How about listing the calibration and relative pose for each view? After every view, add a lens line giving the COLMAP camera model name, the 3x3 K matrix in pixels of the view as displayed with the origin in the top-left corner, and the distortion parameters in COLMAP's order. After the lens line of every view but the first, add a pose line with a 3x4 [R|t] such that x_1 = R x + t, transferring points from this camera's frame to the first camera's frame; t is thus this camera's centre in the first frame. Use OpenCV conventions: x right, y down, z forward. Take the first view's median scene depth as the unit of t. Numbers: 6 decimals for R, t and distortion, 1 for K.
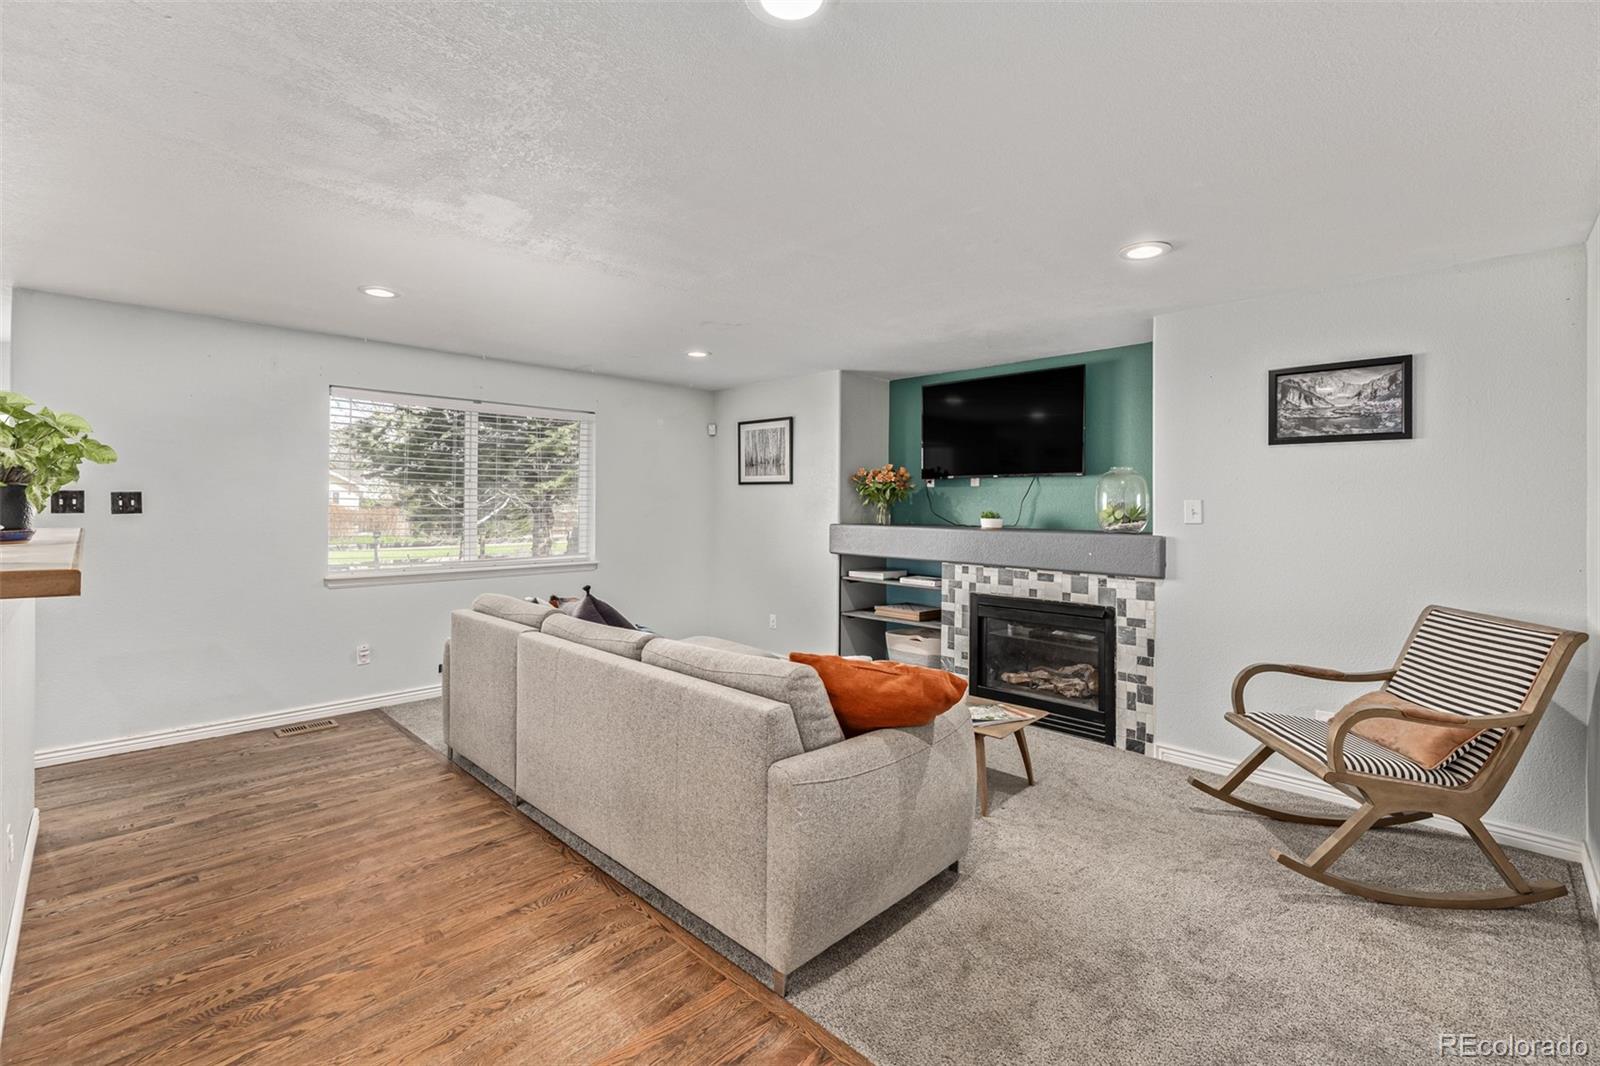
lens RADIAL K [[708.0, 0, 776.3], [0, 708.0, 505.2], [0, 0, 1]] dist [-0.002057, -0.000132]
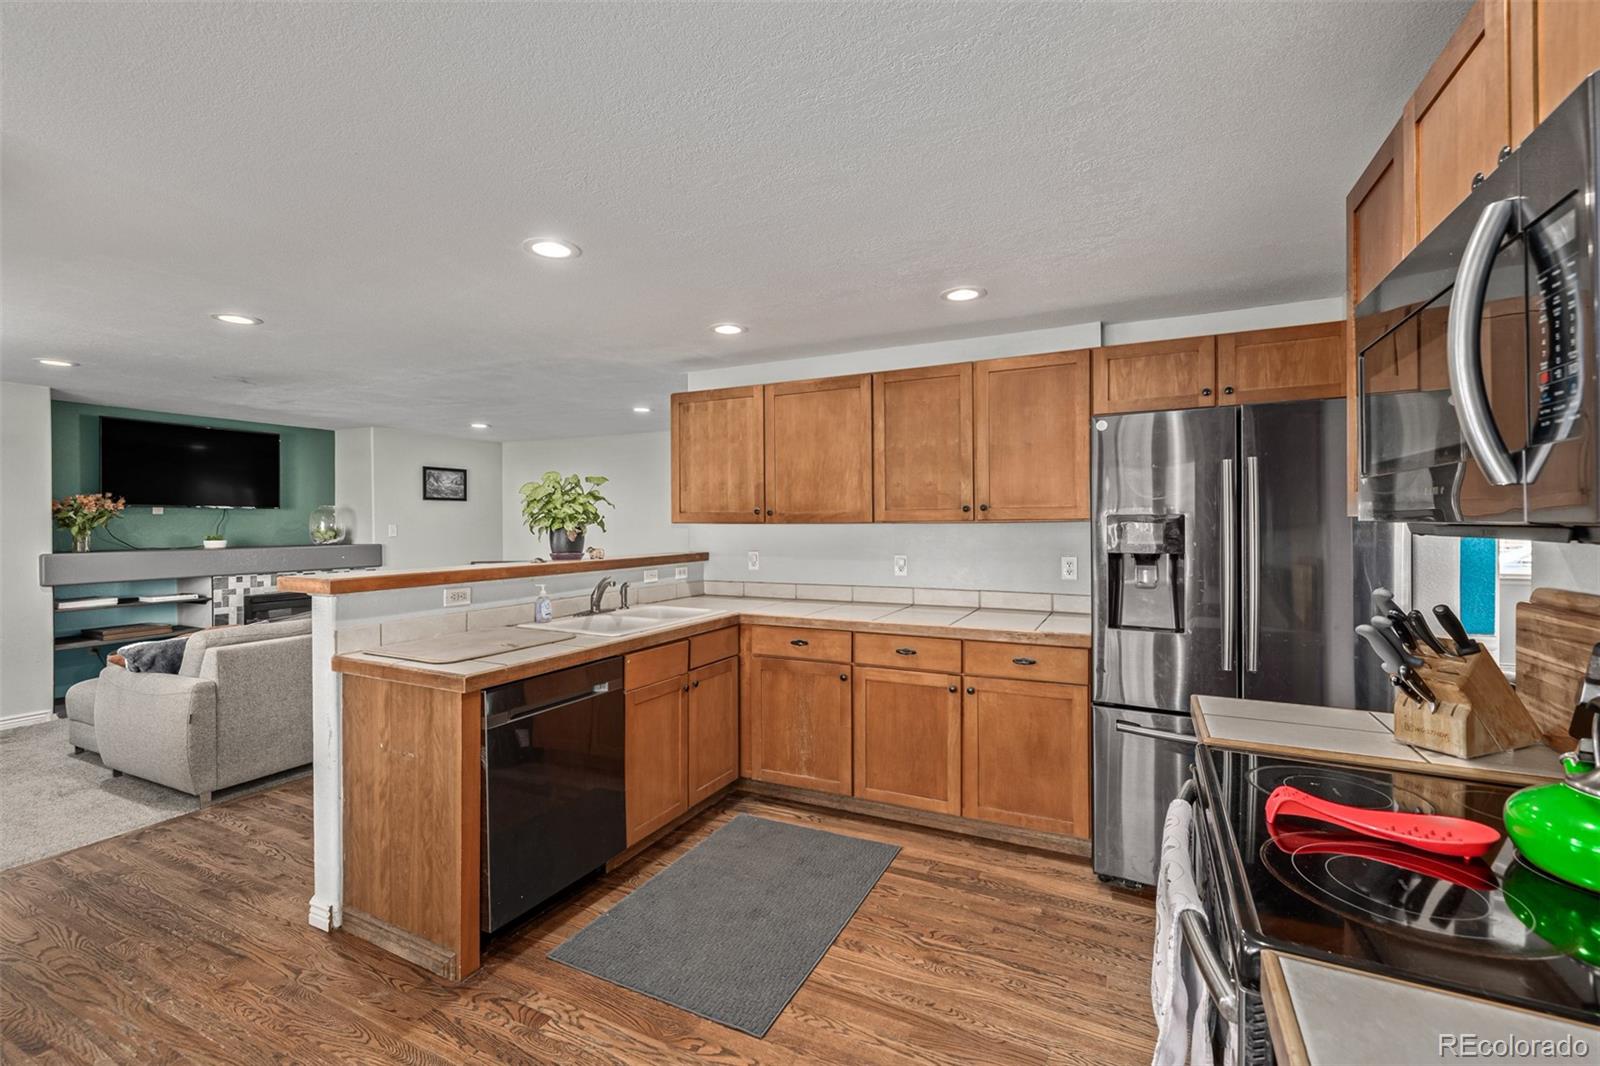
lens RADIAL K [[679.6, 0, 797.9], [0, 679.6, 522.7], [0, 0, 1]] dist [0.000508, 0.000488]
pose [[-0.328271, -0.011677, 0.944511, -1.286919], [0.001680, 0.999915, 0.012945, -0.029349], [-0.944582, 0.005836, -0.328223, 0.442891]]
